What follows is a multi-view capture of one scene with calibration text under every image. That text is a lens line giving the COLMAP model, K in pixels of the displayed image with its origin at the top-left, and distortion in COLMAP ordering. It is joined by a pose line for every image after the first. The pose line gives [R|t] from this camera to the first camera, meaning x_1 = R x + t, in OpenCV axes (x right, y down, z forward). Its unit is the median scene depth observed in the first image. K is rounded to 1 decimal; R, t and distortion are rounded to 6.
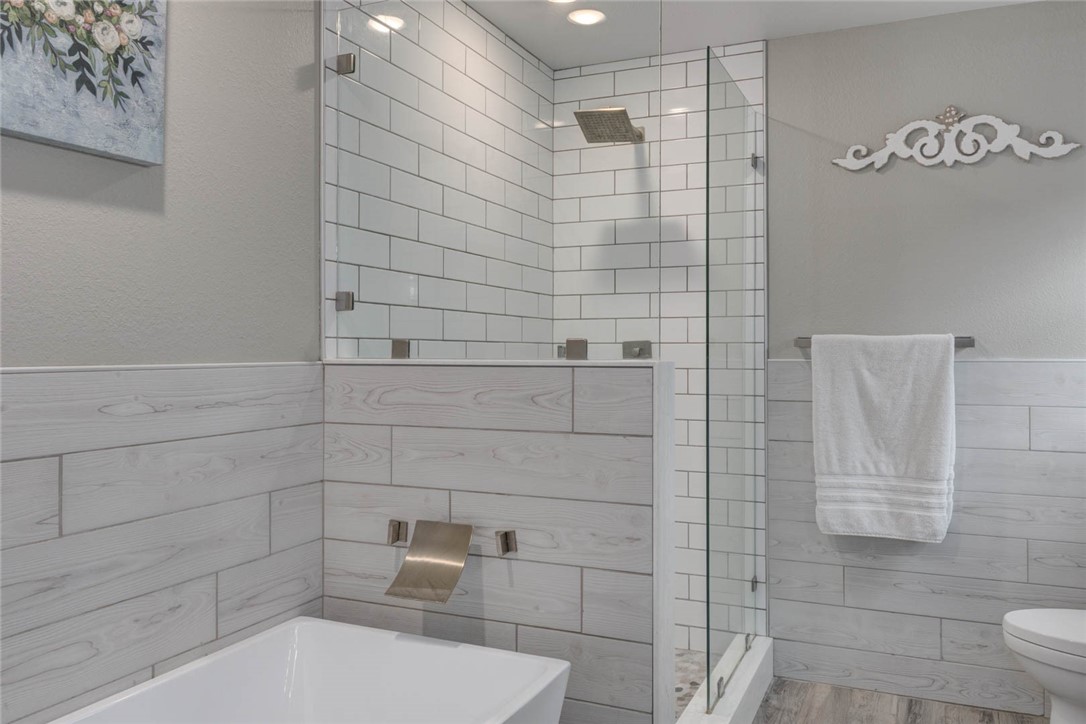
lens RADIAL K [[856.2, 0, 531.3], [0, 856.2, 345.6], [0, 0, 1]] dist [-0.002618, 0.000646]
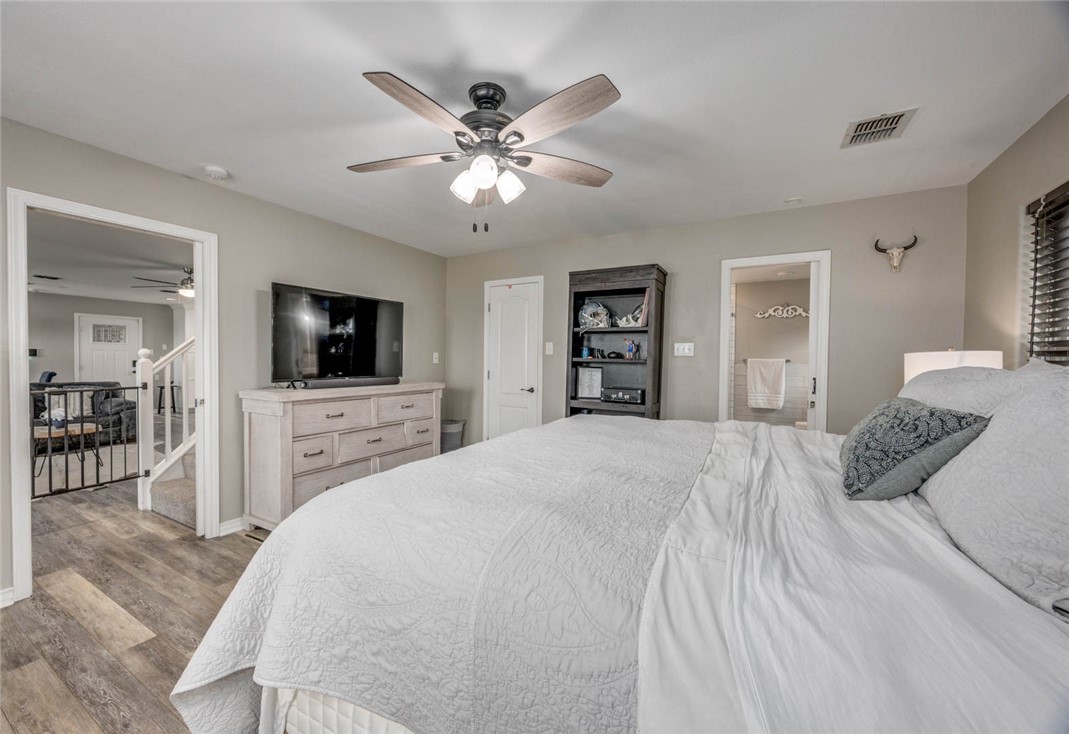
lens RADIAL K [[407.1, 0, 530.6], [0, 407.1, 369.5], [0, 0, 1]] dist [0.001868, 0.000030]
pose [[0.995844, 0.008736, -0.090655, -0.610200], [-0.006263, 0.999601, 0.027525, -0.010231], [0.090860, -0.026843, 0.995502, -1.186408]]
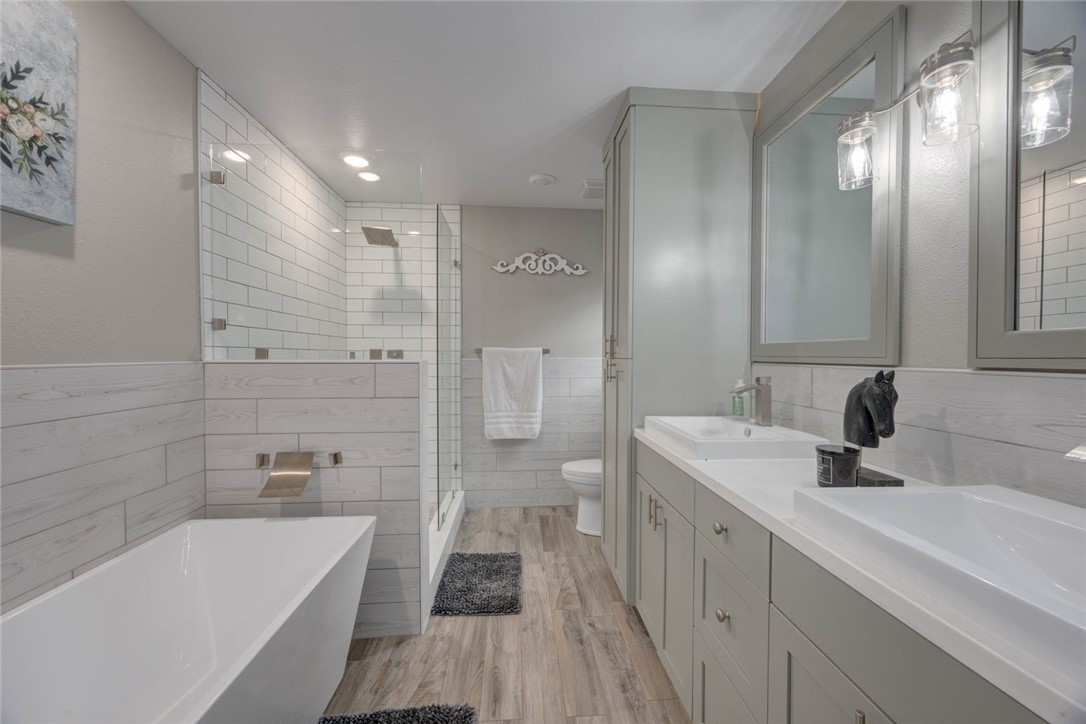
lens RADIAL K [[428.2, 0, 543.0], [0, 428.2, 363.2], [0, 0, 1]] dist [0.002367, -0.001130]
pose [[0.874588, -0.008516, 0.484792, -0.071837], [-0.003729, 0.999698, 0.024287, 0.000101], [-0.484852, -0.023049, 0.874292, -0.015500]]
